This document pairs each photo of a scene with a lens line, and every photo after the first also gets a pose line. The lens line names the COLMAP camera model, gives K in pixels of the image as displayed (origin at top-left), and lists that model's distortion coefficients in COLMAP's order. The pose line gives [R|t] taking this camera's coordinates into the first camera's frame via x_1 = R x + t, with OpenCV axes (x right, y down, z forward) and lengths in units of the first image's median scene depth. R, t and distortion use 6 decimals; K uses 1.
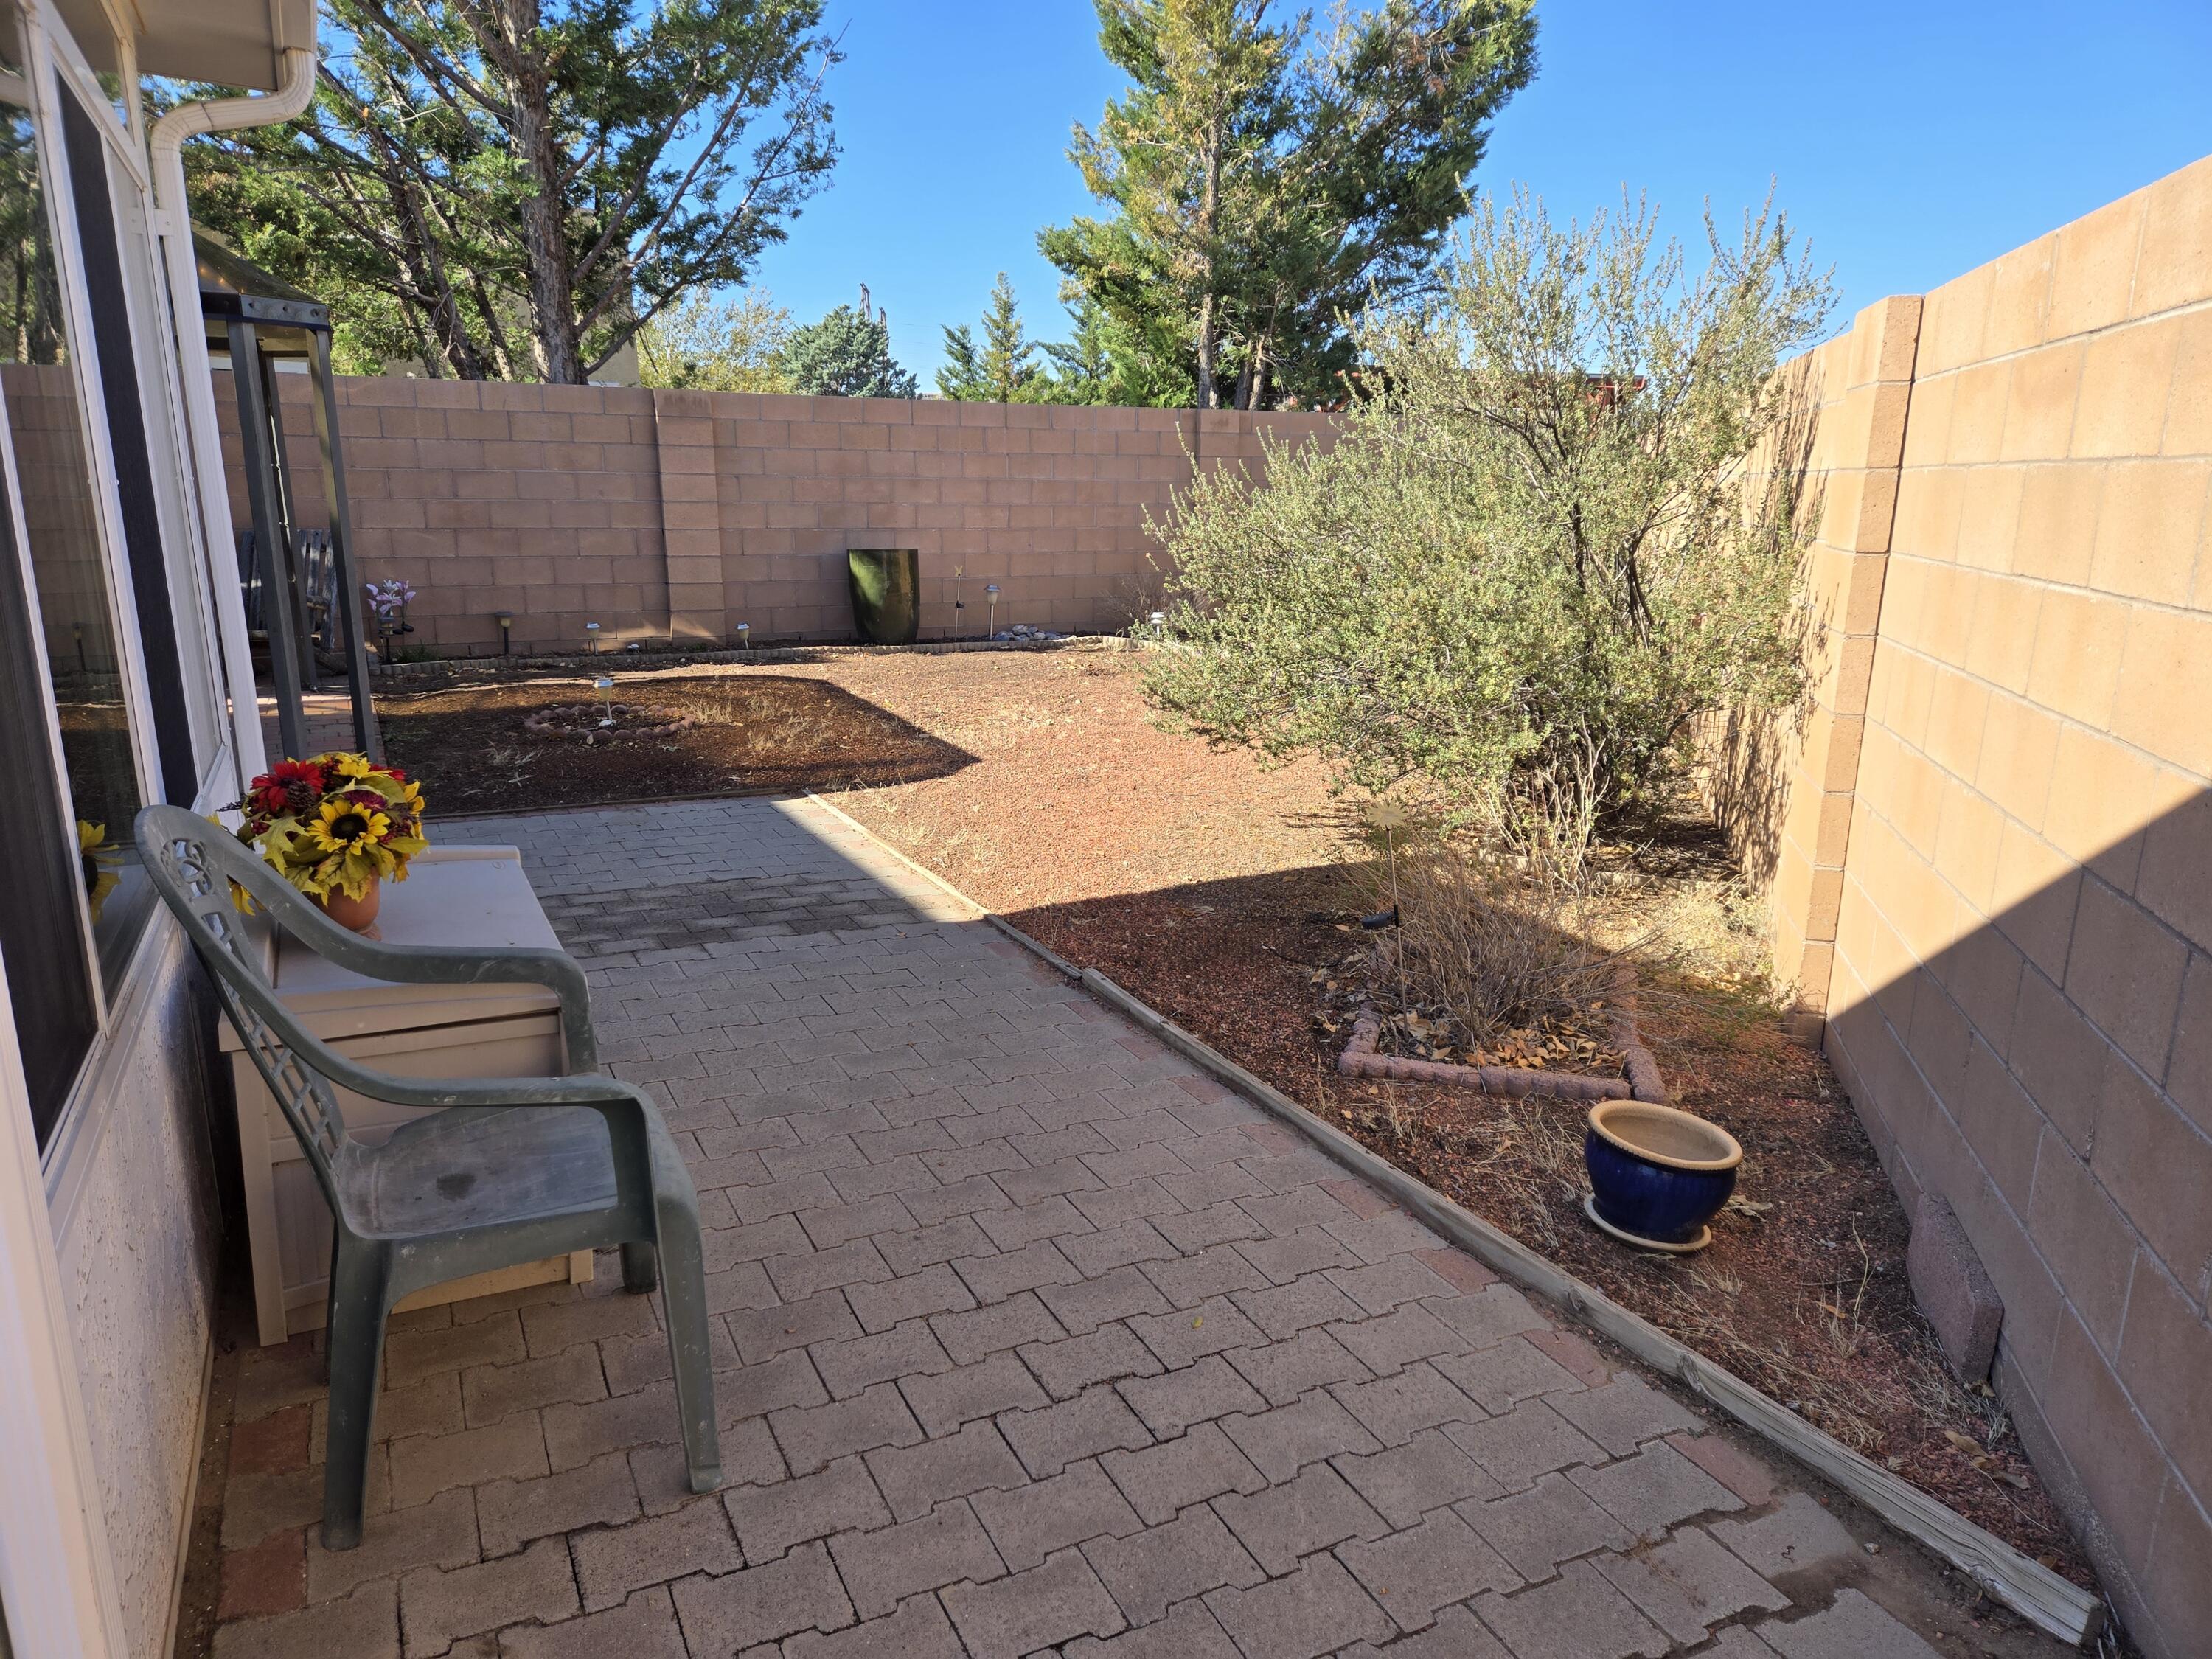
lens RADIAL K [[1470.9, 0, 1116.8], [0, 1470.9, 840.7], [0, 0, 1]] dist [0.087065, -0.074408]
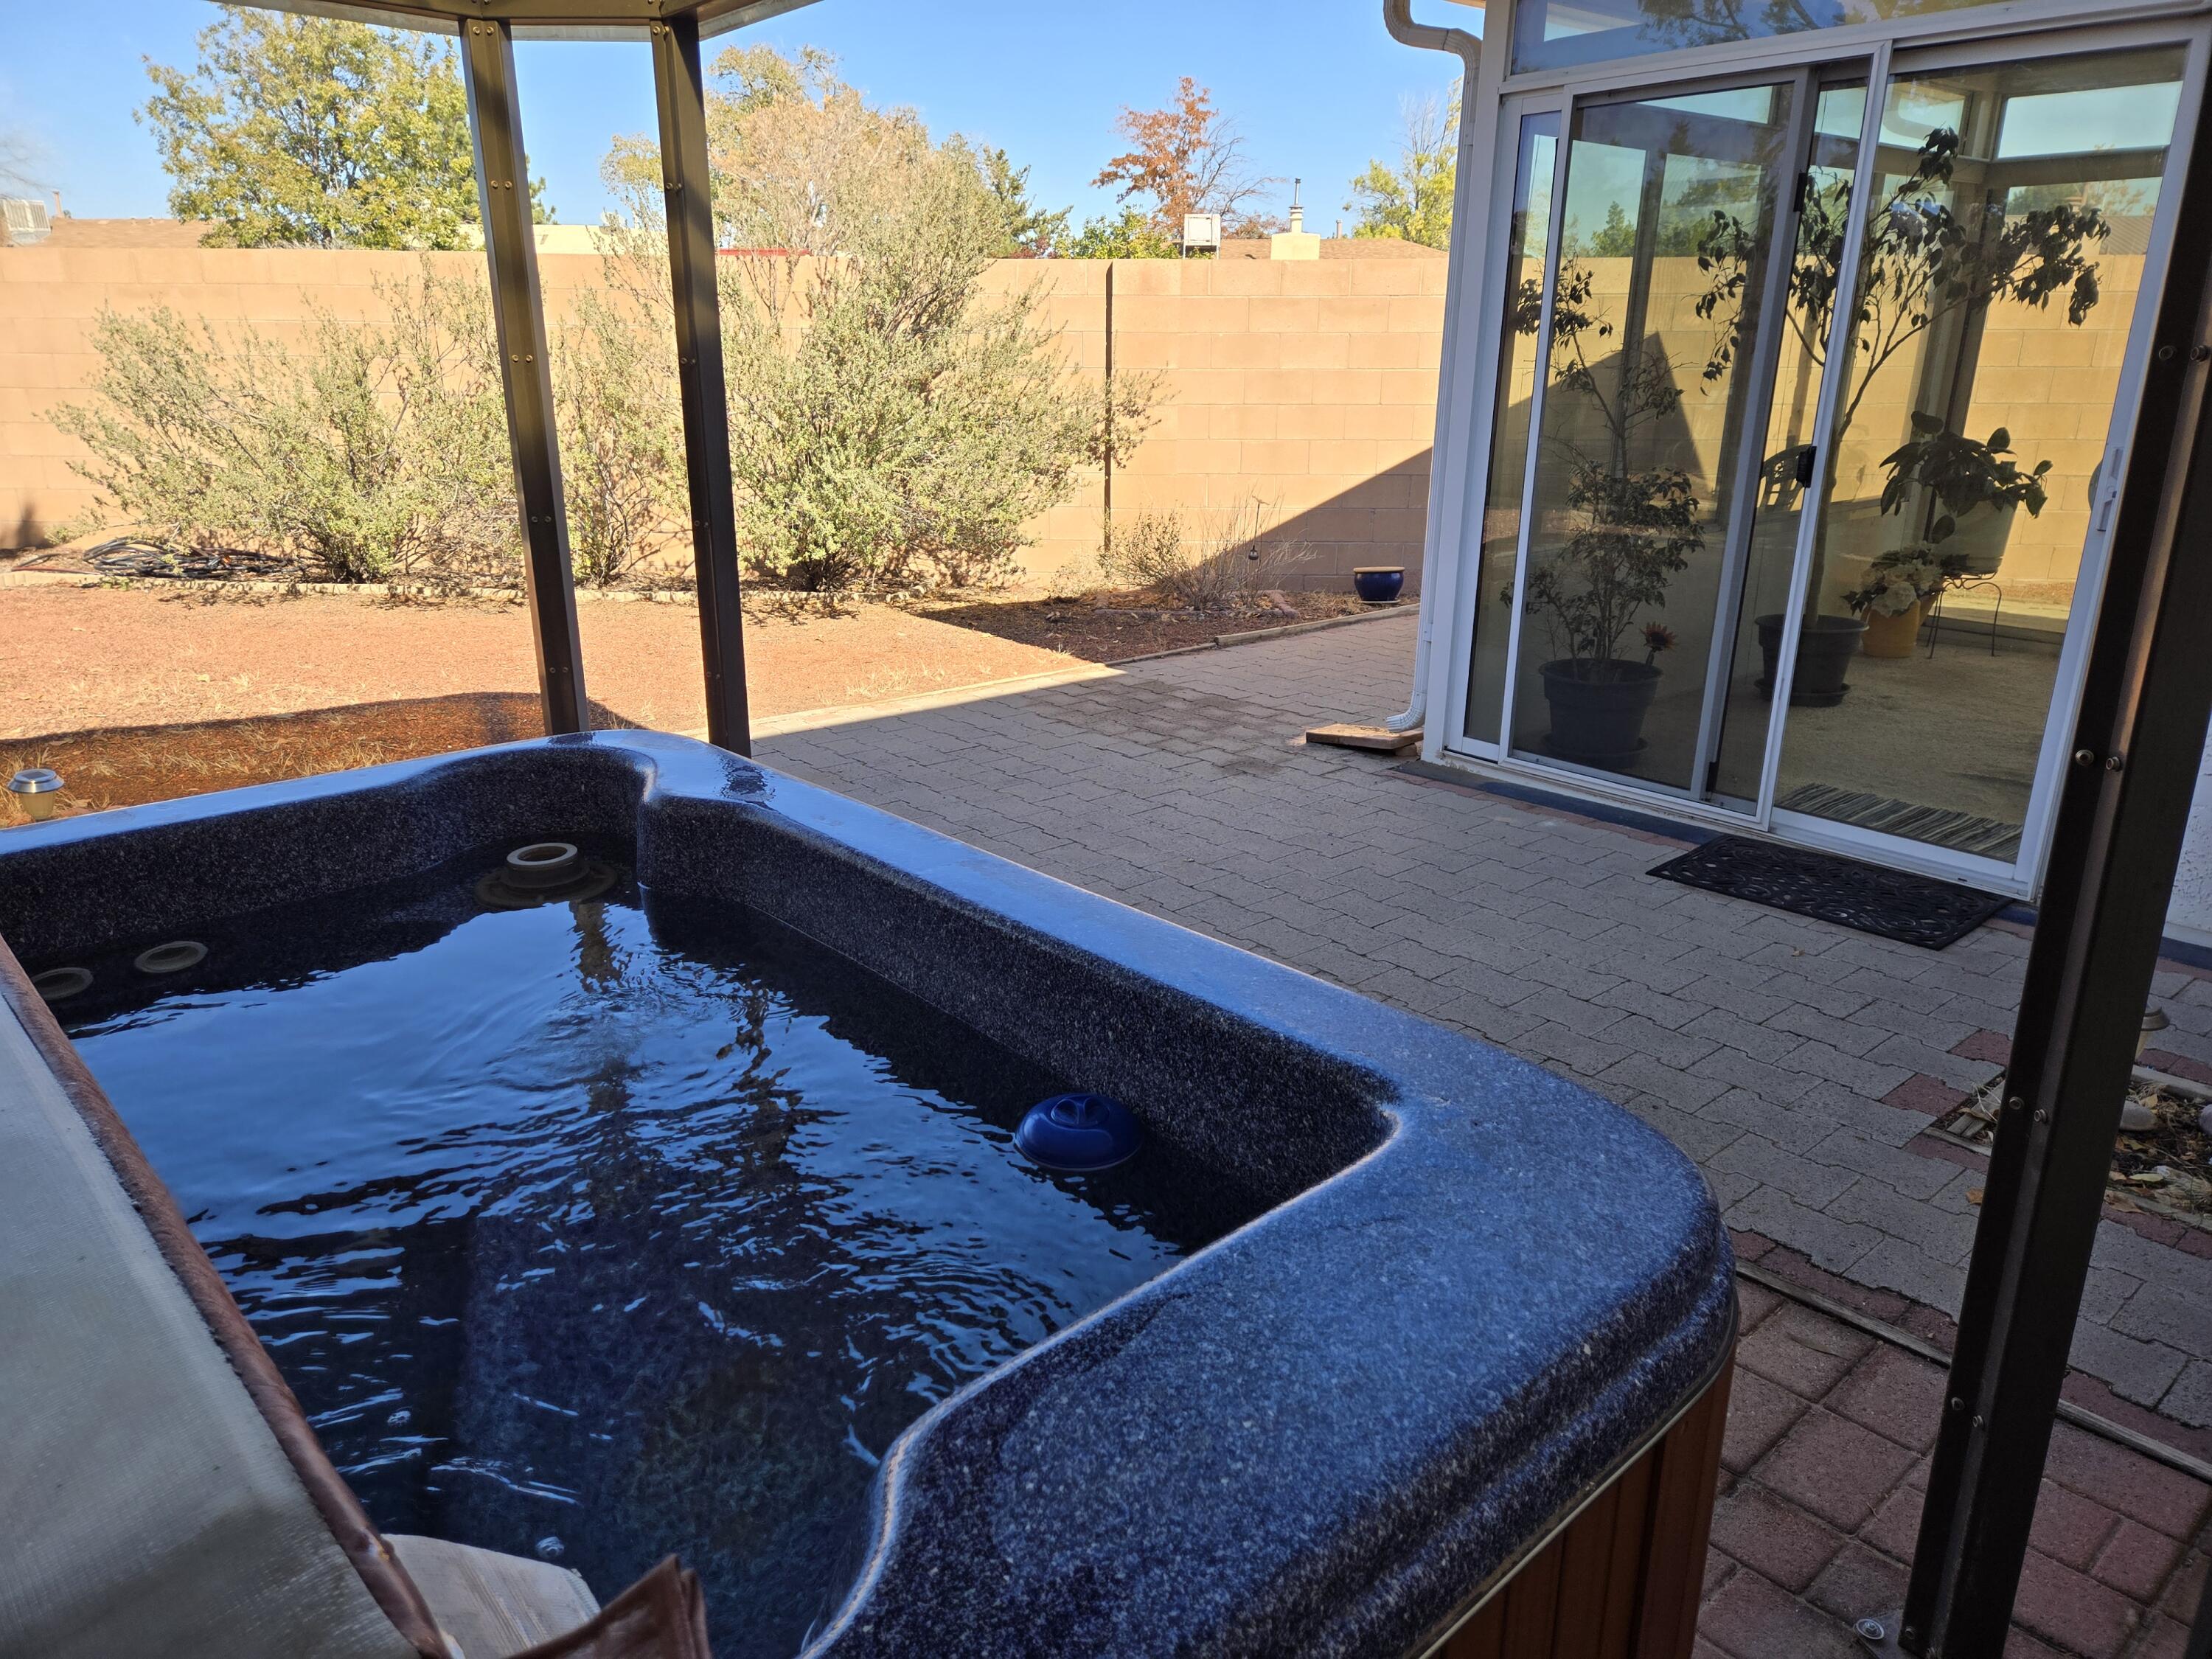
lens RADIAL K [[1470.9, 0, 1105.6], [0, 1470.9, 827.7], [0, 0, 1]] dist [0.087065, -0.074408]
pose [[-0.219106, -0.315903, 0.923146, -1.147596], [0.223865, 0.904619, 0.362697, -0.252657], [-0.949672, 0.286129, -0.127488, 0.992054]]
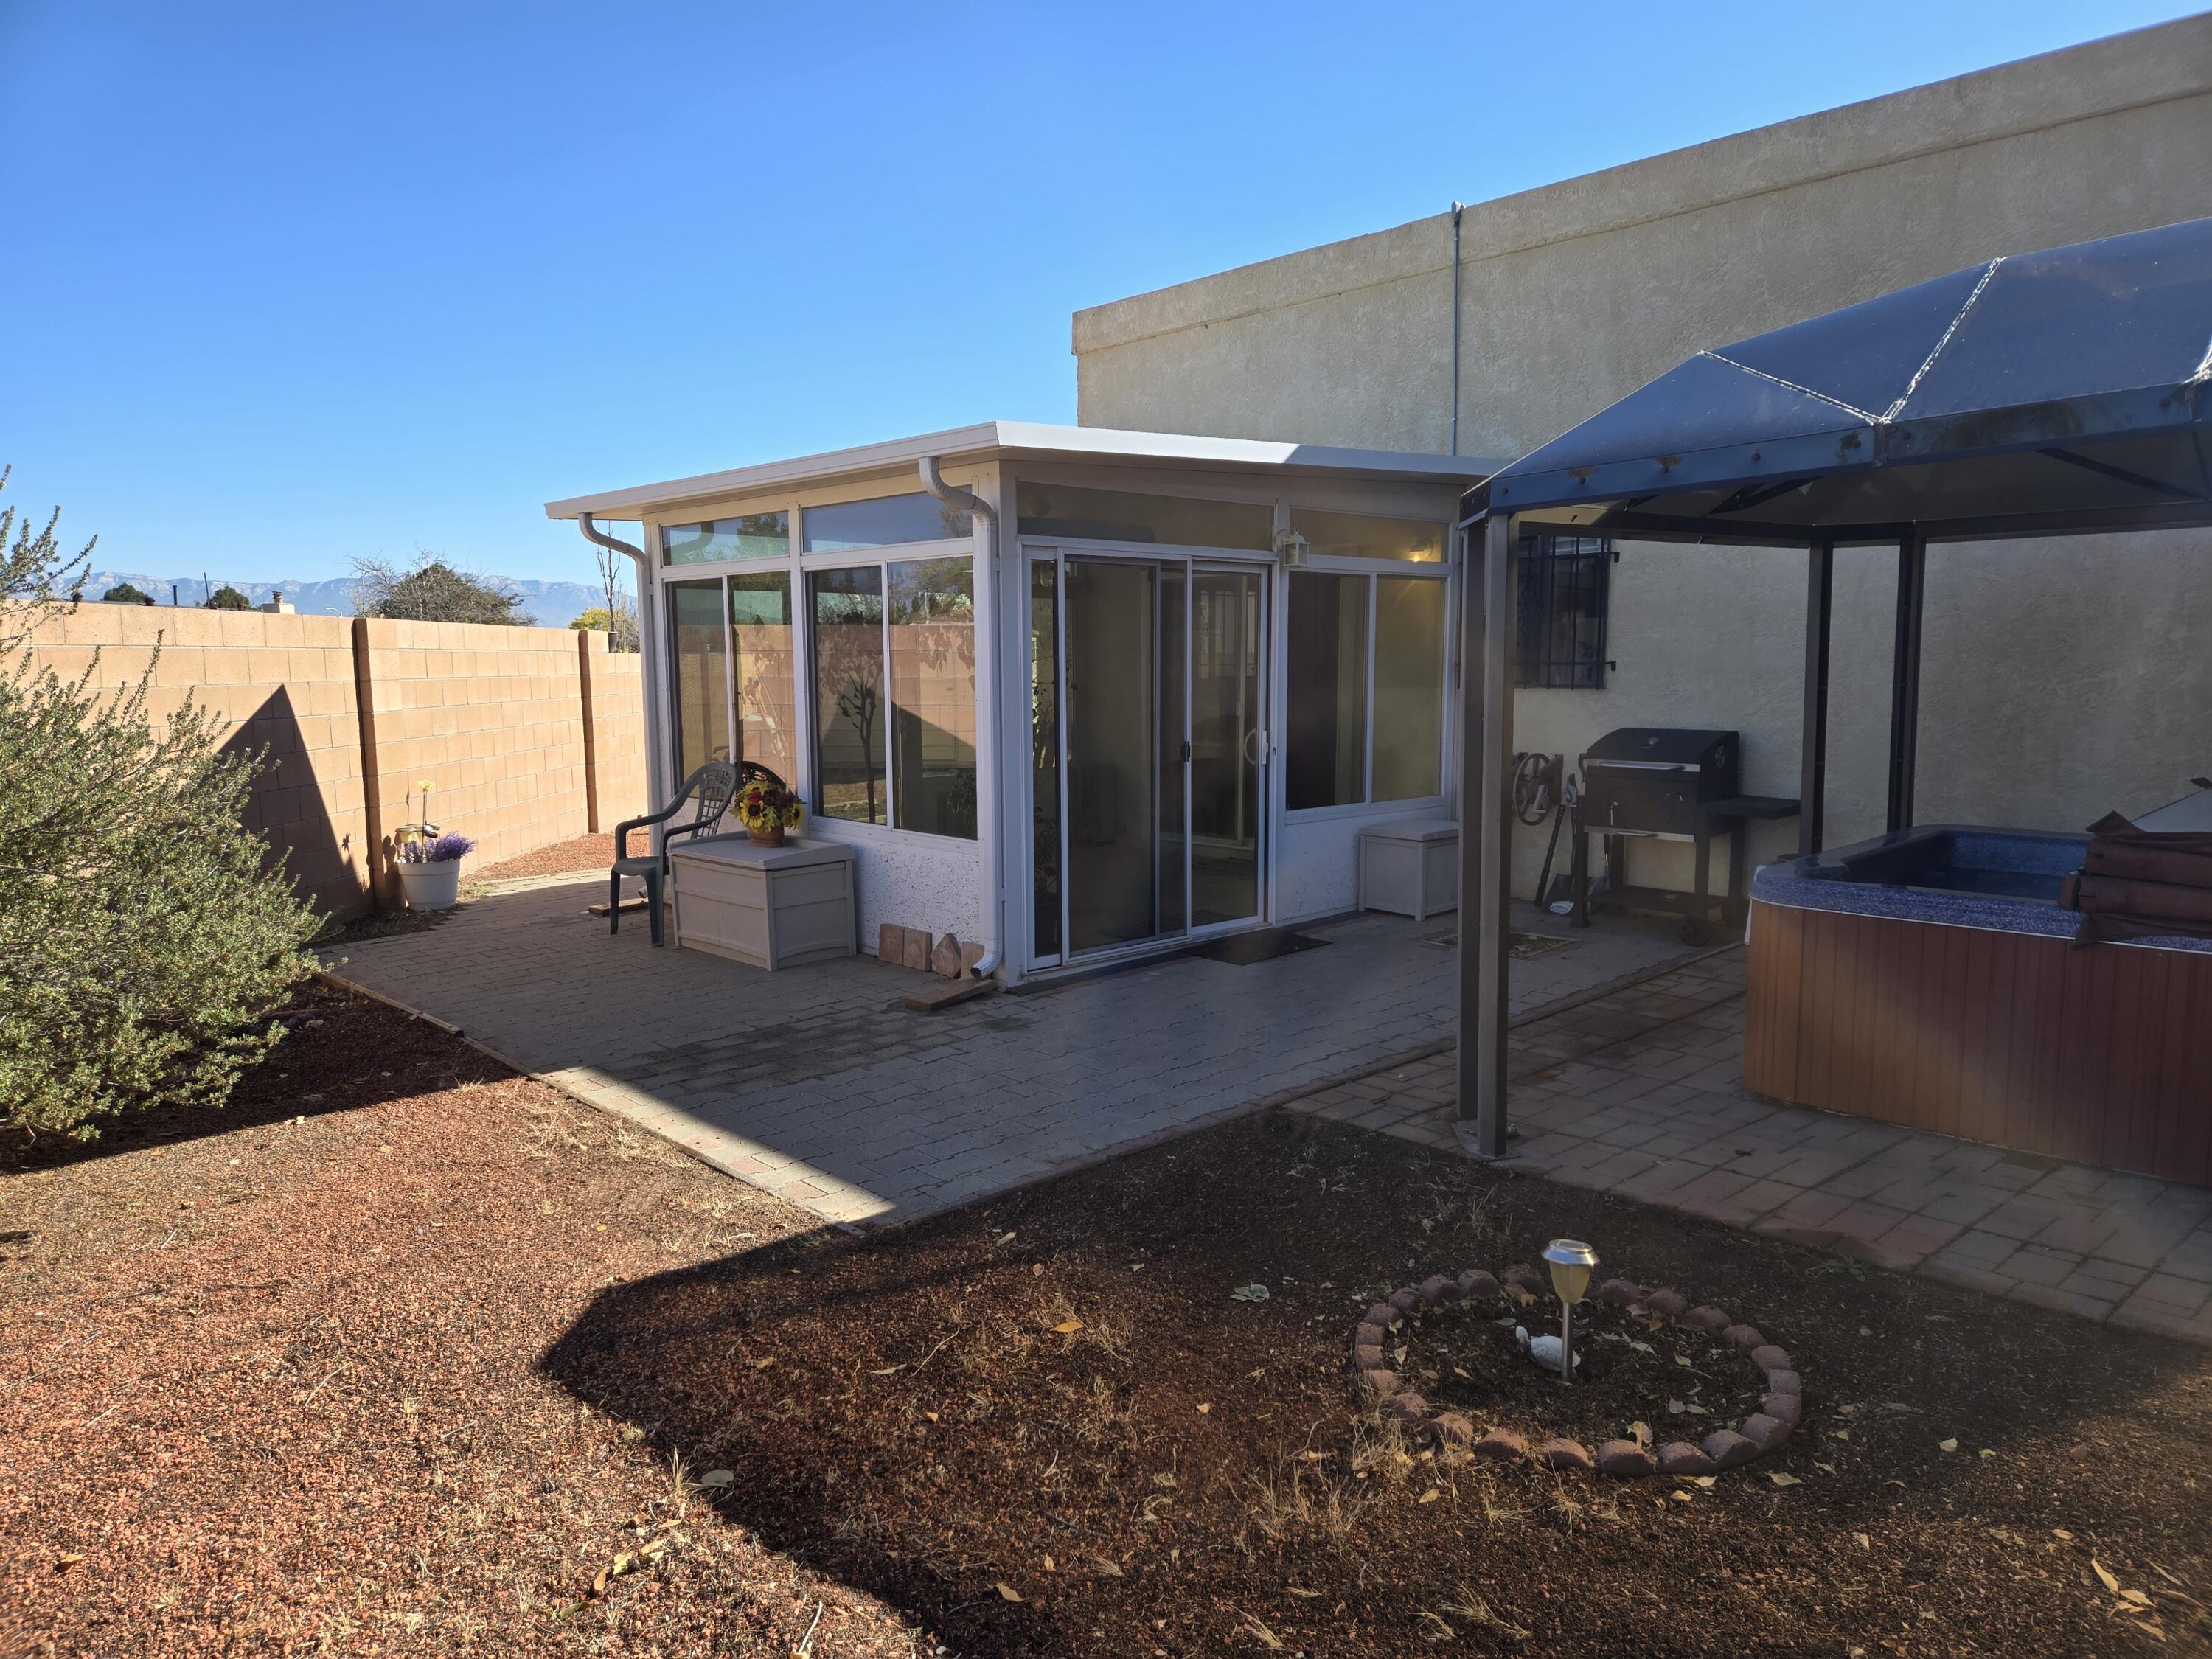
lens RADIAL K [[1470.9, 0, 1104.0], [0, 1470.9, 835.3], [0, 0, 1]] dist [0.087065, -0.074408]
pose [[-0.964267, 0.028636, -0.263381, -0.174762], [-0.064705, 0.938582, 0.338936, -0.442373], [0.256910, 0.343867, -0.903190, 1.707007]]
